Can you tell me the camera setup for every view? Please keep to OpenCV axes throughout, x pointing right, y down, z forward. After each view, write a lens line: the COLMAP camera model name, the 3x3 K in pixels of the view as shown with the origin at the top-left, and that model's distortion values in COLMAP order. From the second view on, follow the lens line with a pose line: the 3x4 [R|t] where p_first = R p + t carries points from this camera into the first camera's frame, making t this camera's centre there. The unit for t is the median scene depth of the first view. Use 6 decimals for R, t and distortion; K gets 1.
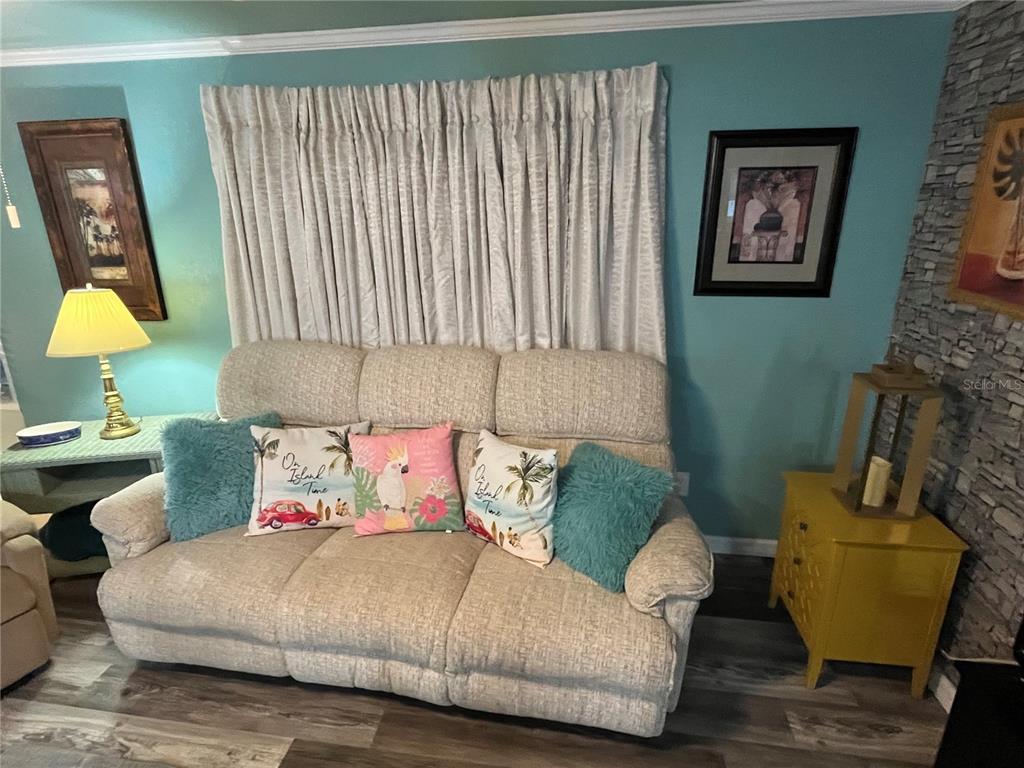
lens RADIAL K [[537.0, 0, 519.3], [0, 537.0, 381.3], [0, 0, 1]] dist [-0.002585, -0.000817]
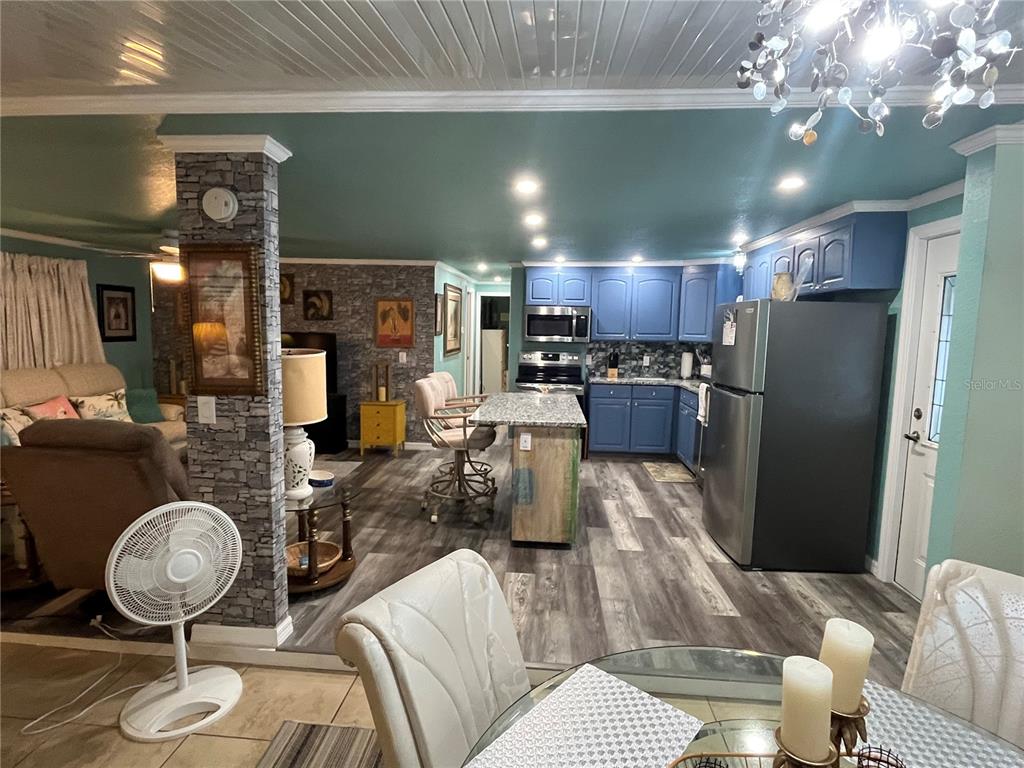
lens RADIAL K [[537.0, 0, 502.1], [0, 537.0, 385.6], [0, 0, 1]] dist [-0.002585, -0.000817]
pose [[-0.065157, -0.104263, 0.992413, -2.519226], [0.279734, 0.952741, 0.118461, 0.291948], [-0.957864, 0.285331, -0.032912, -0.758578]]
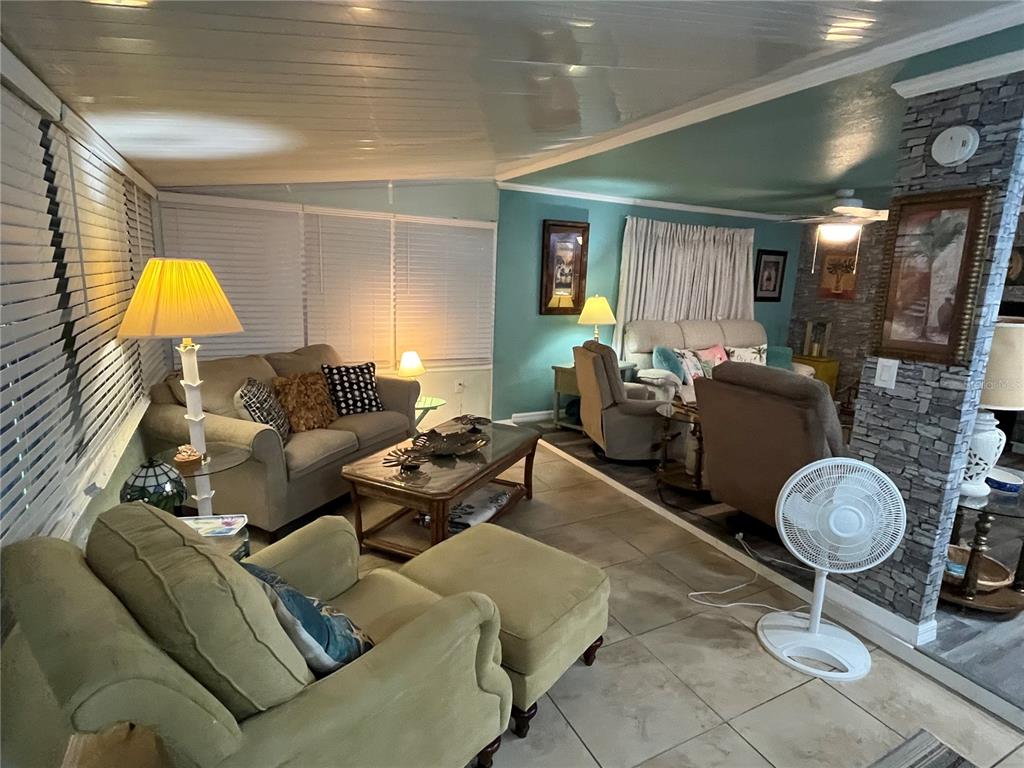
lens RADIAL K [[537.0, 0, 512.5], [0, 537.0, 381.7], [0, 0, 1]] dist [-0.002585, -0.000817]
pose [[0.814178, -0.077070, 0.575477, -2.591459], [0.132962, 0.989561, -0.055587, 0.277823], [-0.565186, 0.121774, 0.815926, -0.639058]]
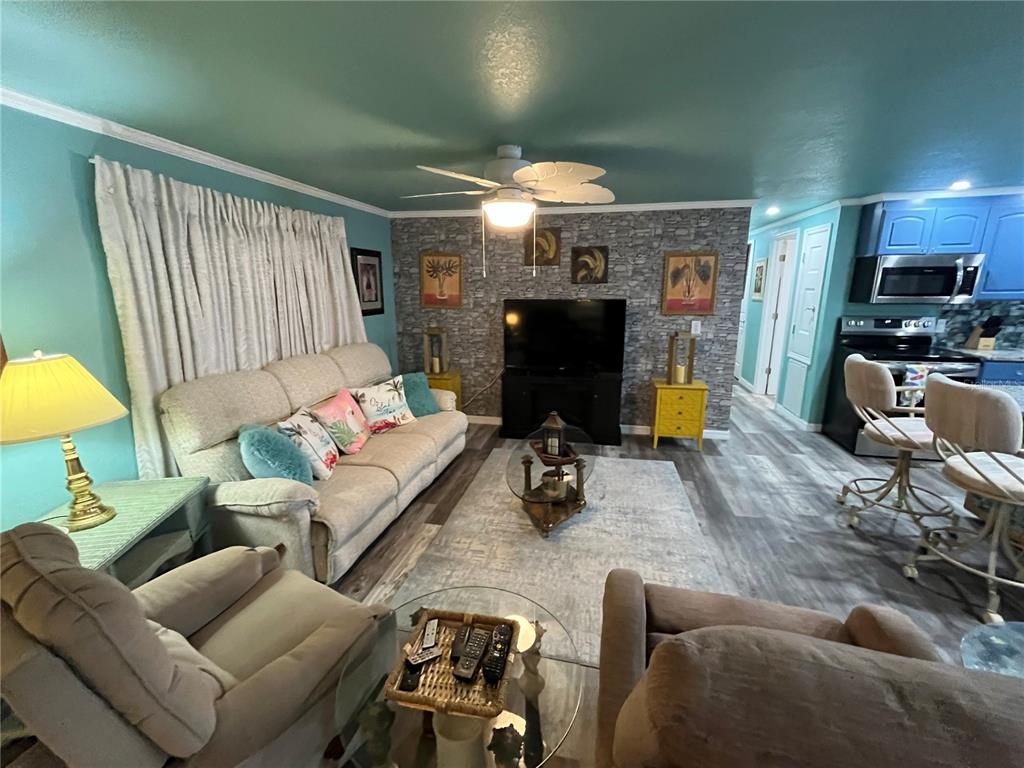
lens RADIAL K [[432.3, 0, 509.3], [0, 432.3, 384.9], [0, 0, 1]] dist [-0.003942, -0.000219]
pose [[0.073654, -0.215352, 0.973755, -1.514952], [0.306475, 0.934046, 0.183389, -0.032100], [-0.949025, 0.284924, 0.134796, 0.241432]]
